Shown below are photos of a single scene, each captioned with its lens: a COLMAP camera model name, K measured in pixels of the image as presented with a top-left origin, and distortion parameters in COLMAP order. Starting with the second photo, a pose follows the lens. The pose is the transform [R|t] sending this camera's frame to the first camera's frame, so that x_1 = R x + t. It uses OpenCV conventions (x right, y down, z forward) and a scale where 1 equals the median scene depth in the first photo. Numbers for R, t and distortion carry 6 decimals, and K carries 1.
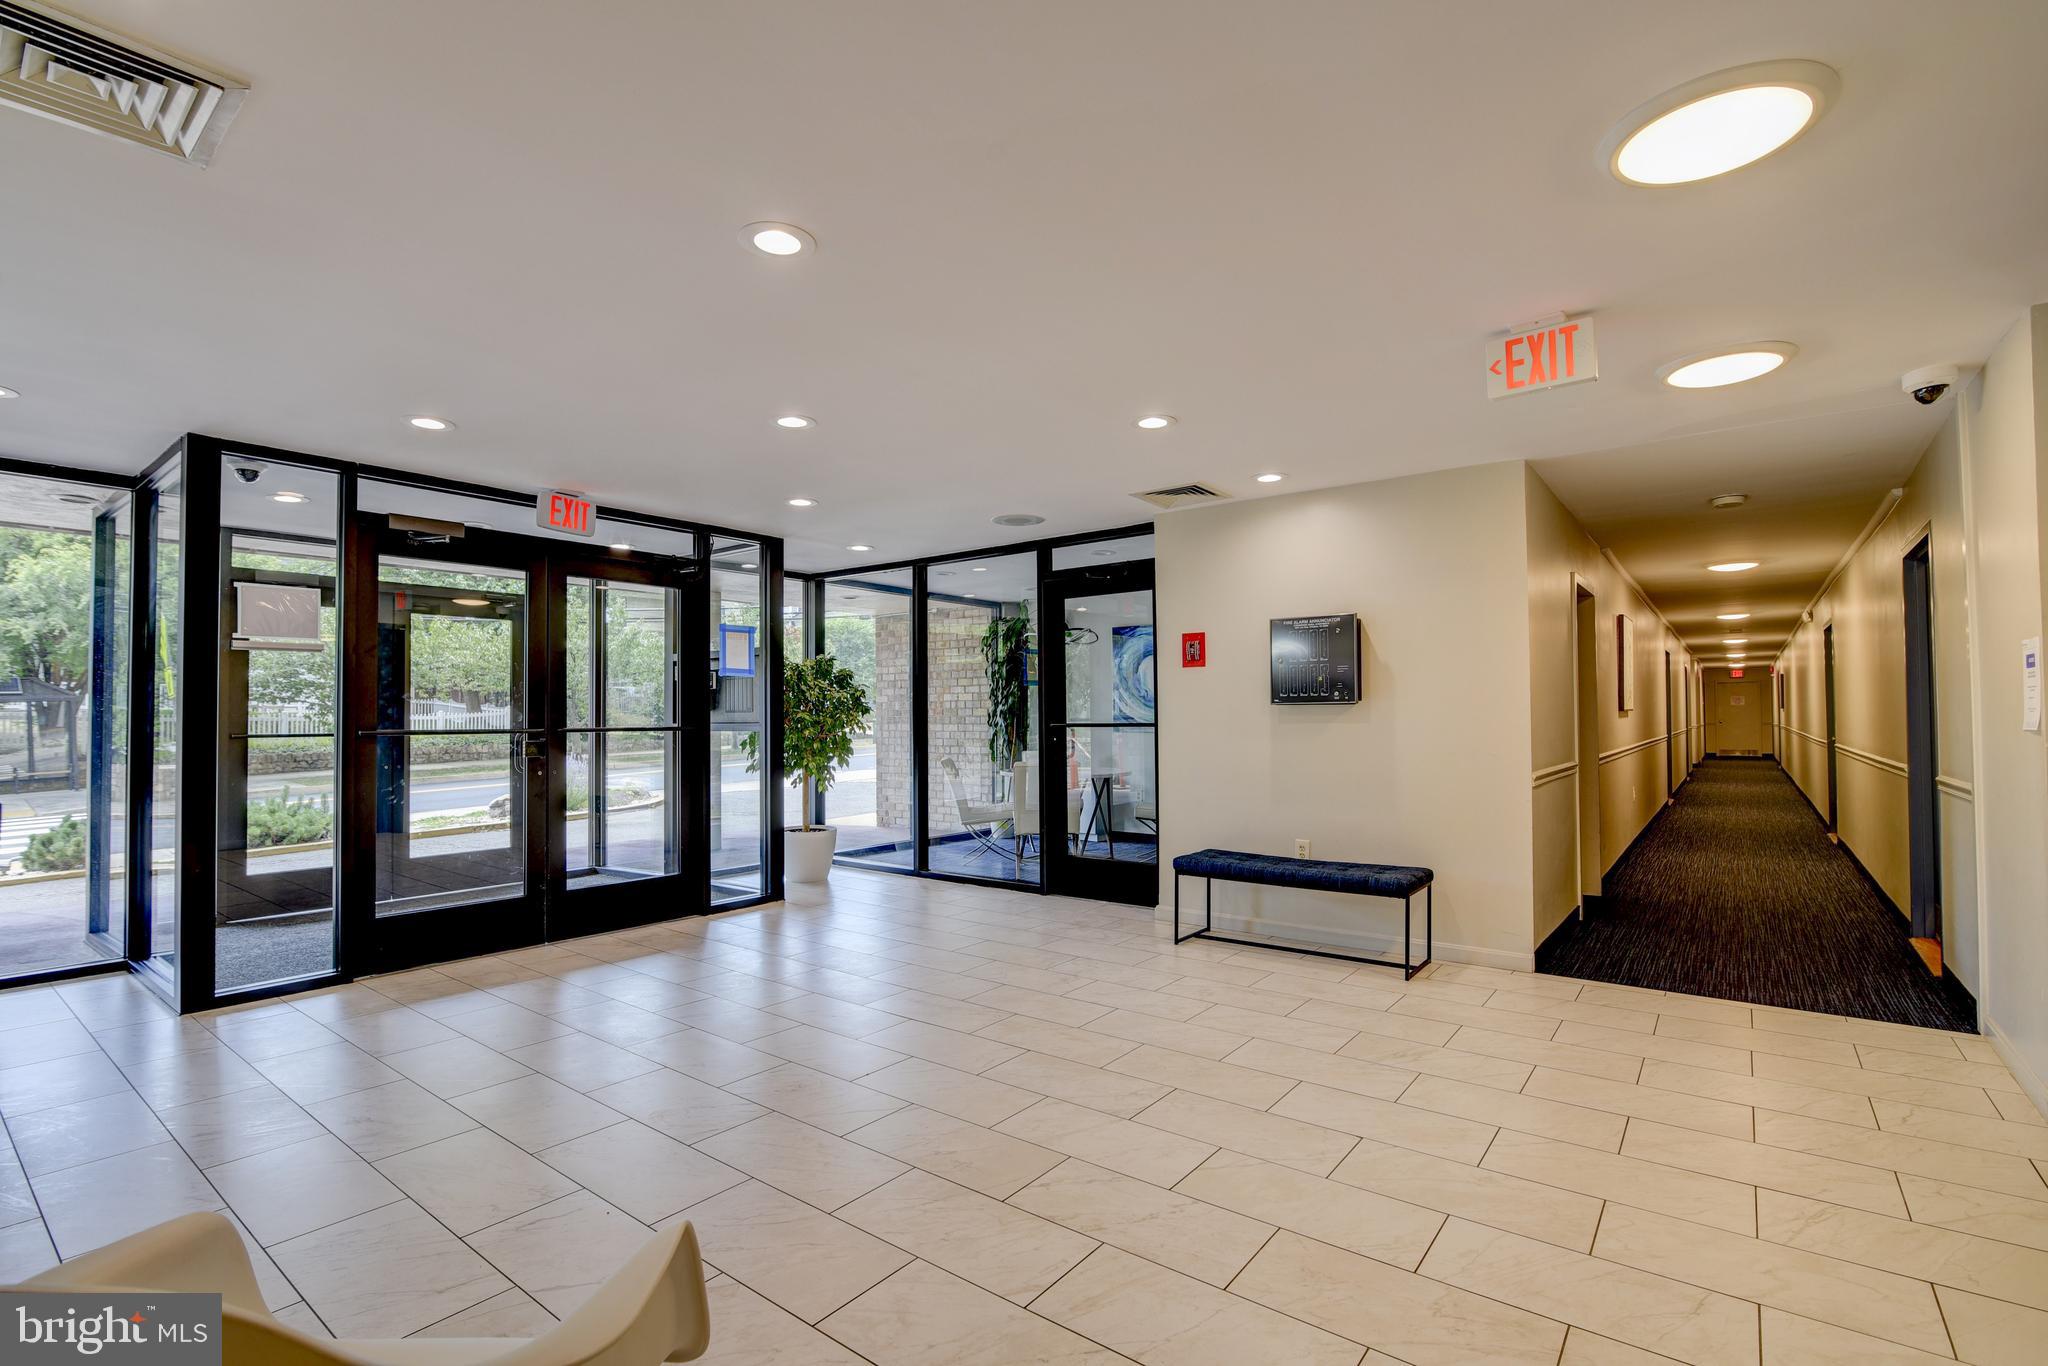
lens RADIAL K [[949.4, 0, 1023.7], [0, 949.4, 696.1], [0, 0, 1]] dist [-0.020844, 0.001838]
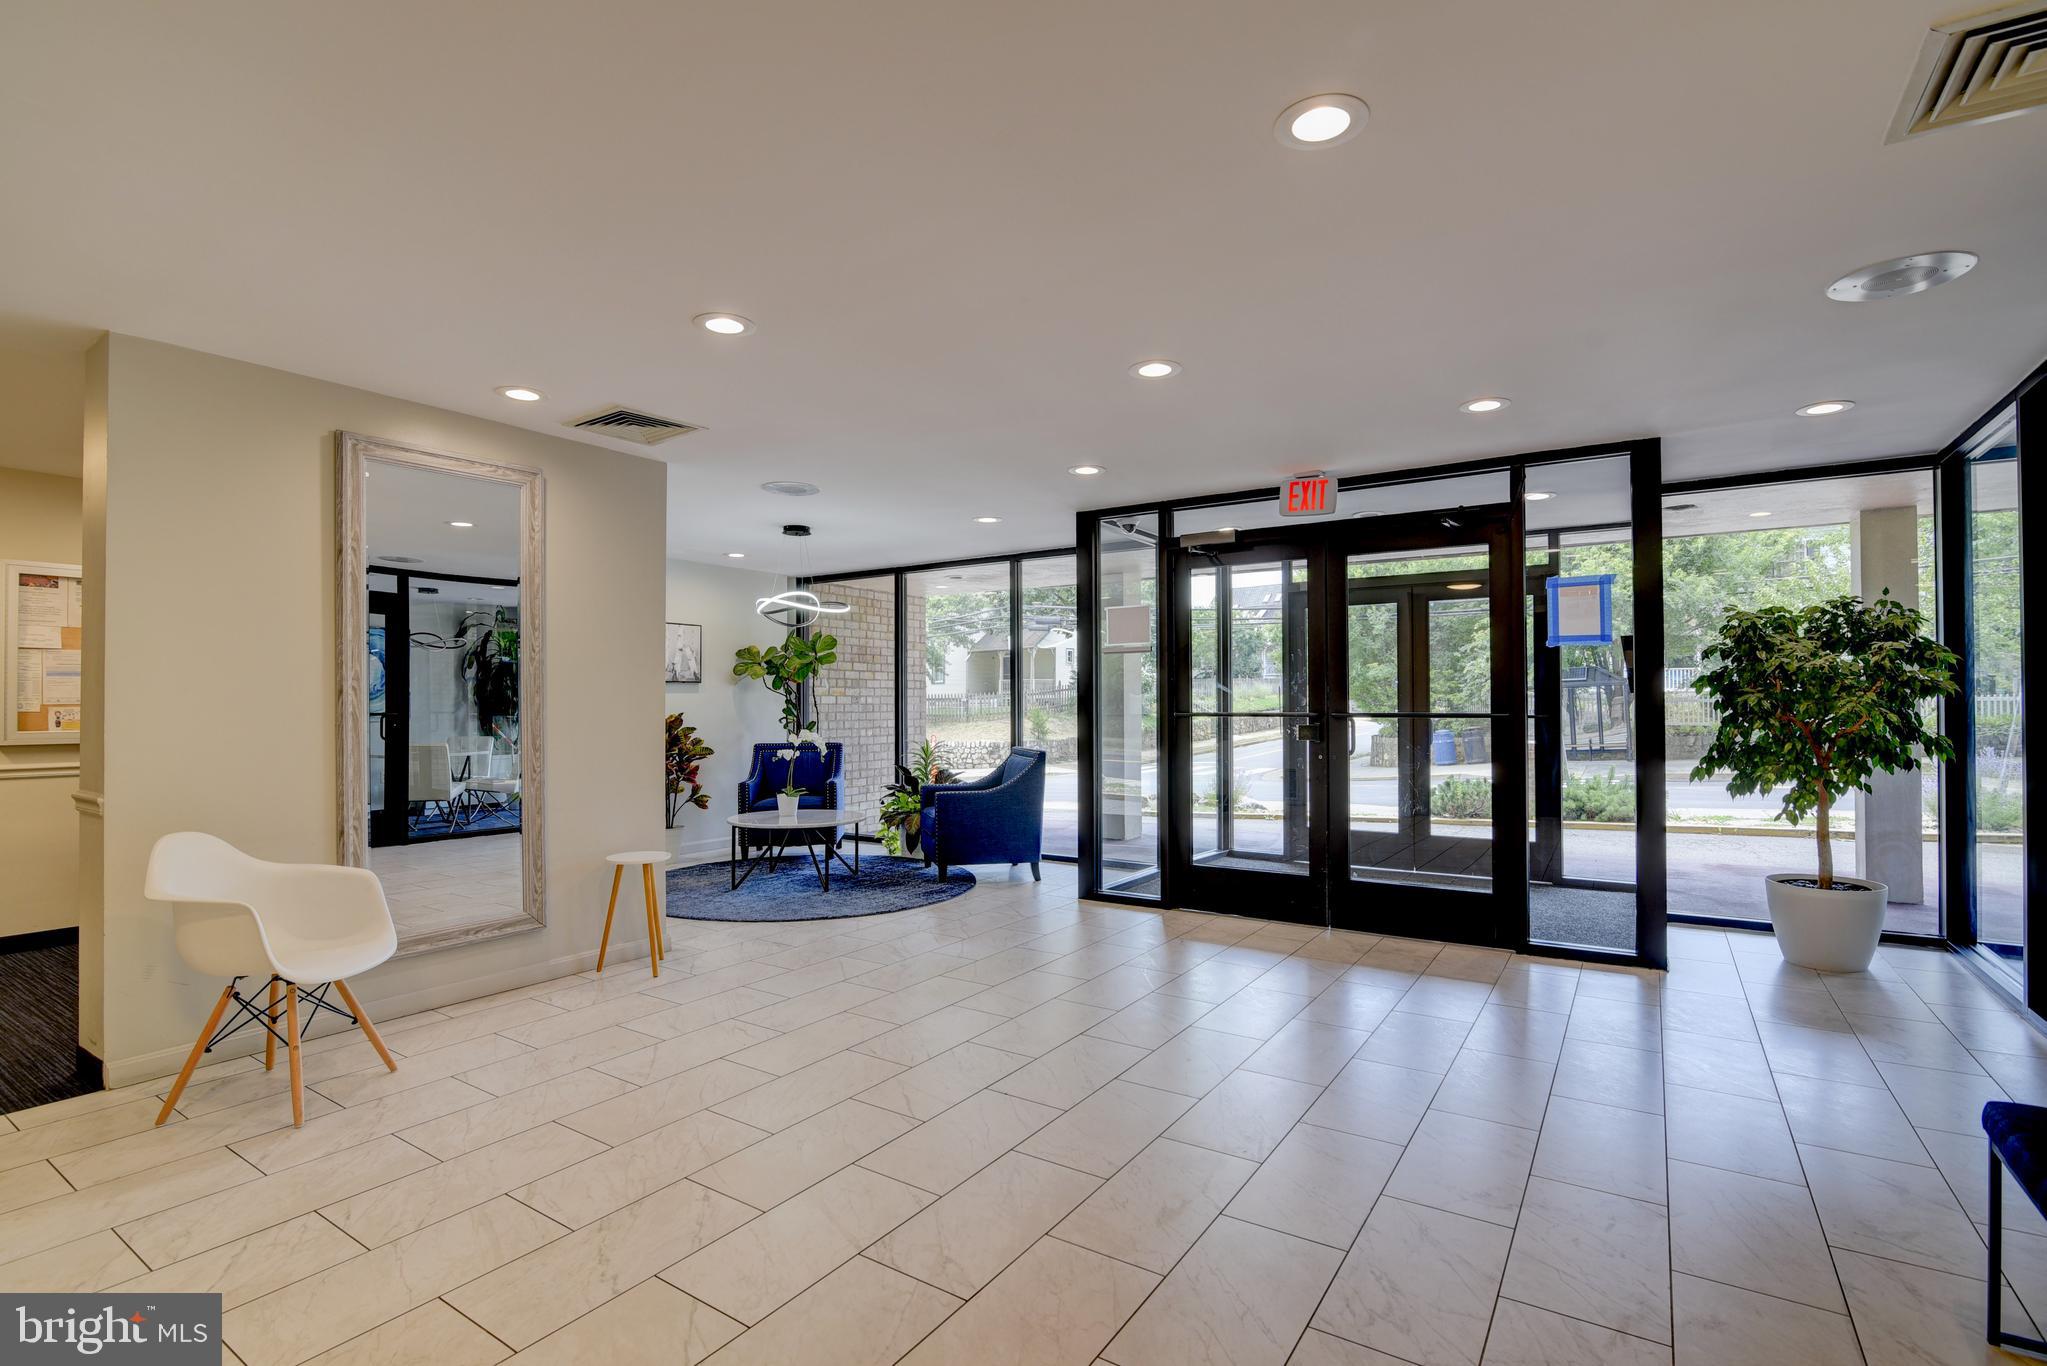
lens RADIAL K [[948.9, 0, 1023.2], [0, 948.9, 696.1], [0, 0, 1]] dist [-0.020844, 0.001838]
pose [[0.077562, -0.004730, -0.996976, 0.410709], [0.025160, 0.999680, -0.002786, 0.009812], [0.996670, -0.024868, 0.077656, 0.530819]]
